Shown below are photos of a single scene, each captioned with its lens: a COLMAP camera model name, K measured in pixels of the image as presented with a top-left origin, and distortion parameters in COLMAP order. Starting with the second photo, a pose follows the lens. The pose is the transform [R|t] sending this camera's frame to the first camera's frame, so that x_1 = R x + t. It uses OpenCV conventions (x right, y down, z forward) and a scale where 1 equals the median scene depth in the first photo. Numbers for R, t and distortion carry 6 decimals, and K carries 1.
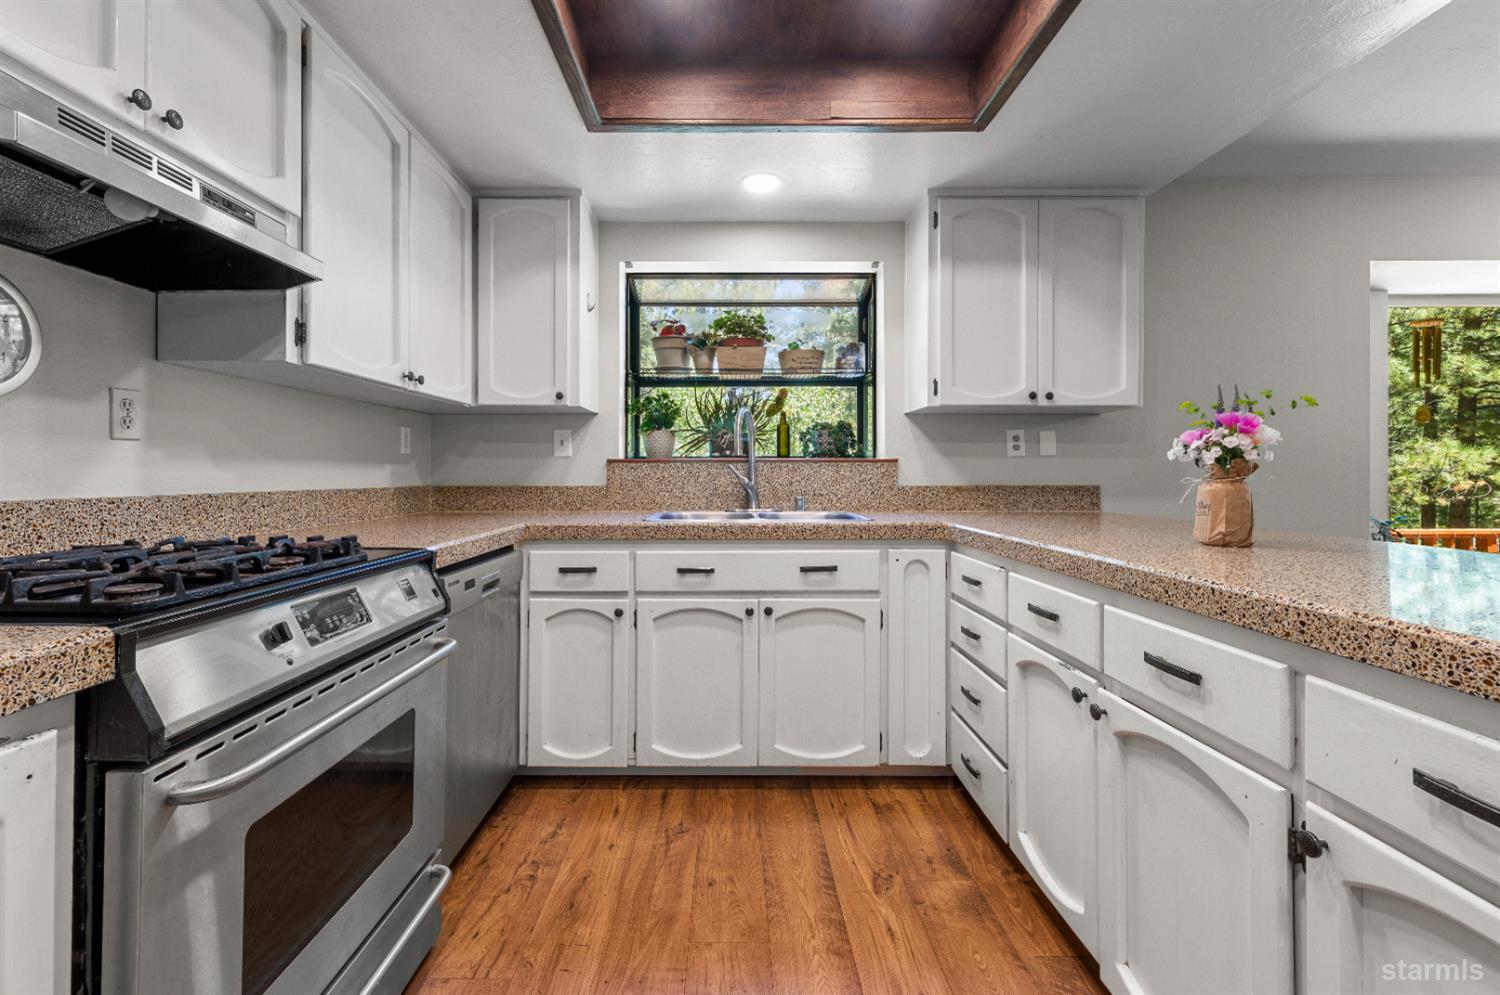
lens RADIAL K [[640.8, 0, 742.7], [0, 640.8, 468.3], [0, 0, 1]] dist [0.029023, 0.000200]
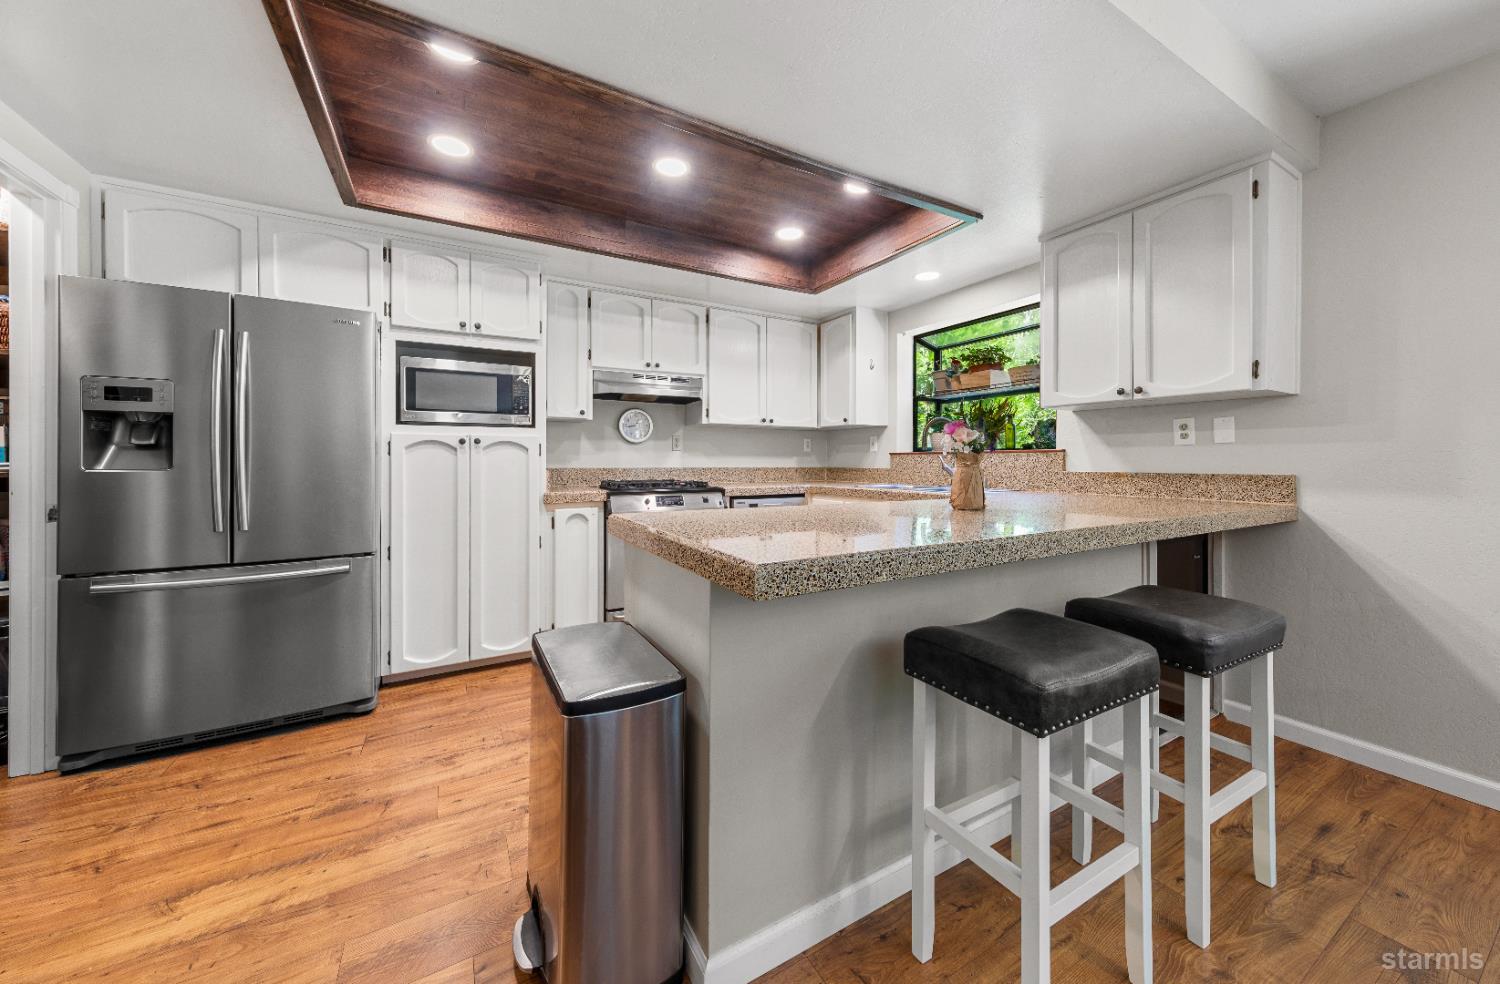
lens RADIAL K [[538.8, 0, 752.9], [0, 538.8, 460.5], [0, 0, 1]] dist [-0.000261, -0.000004]
pose [[0.489320, -0.000128, -0.872104, 0.922049], [0.004090, 0.999989, 0.002148, 0.001928], [0.872095, -0.004618, 0.489316, -0.009054]]
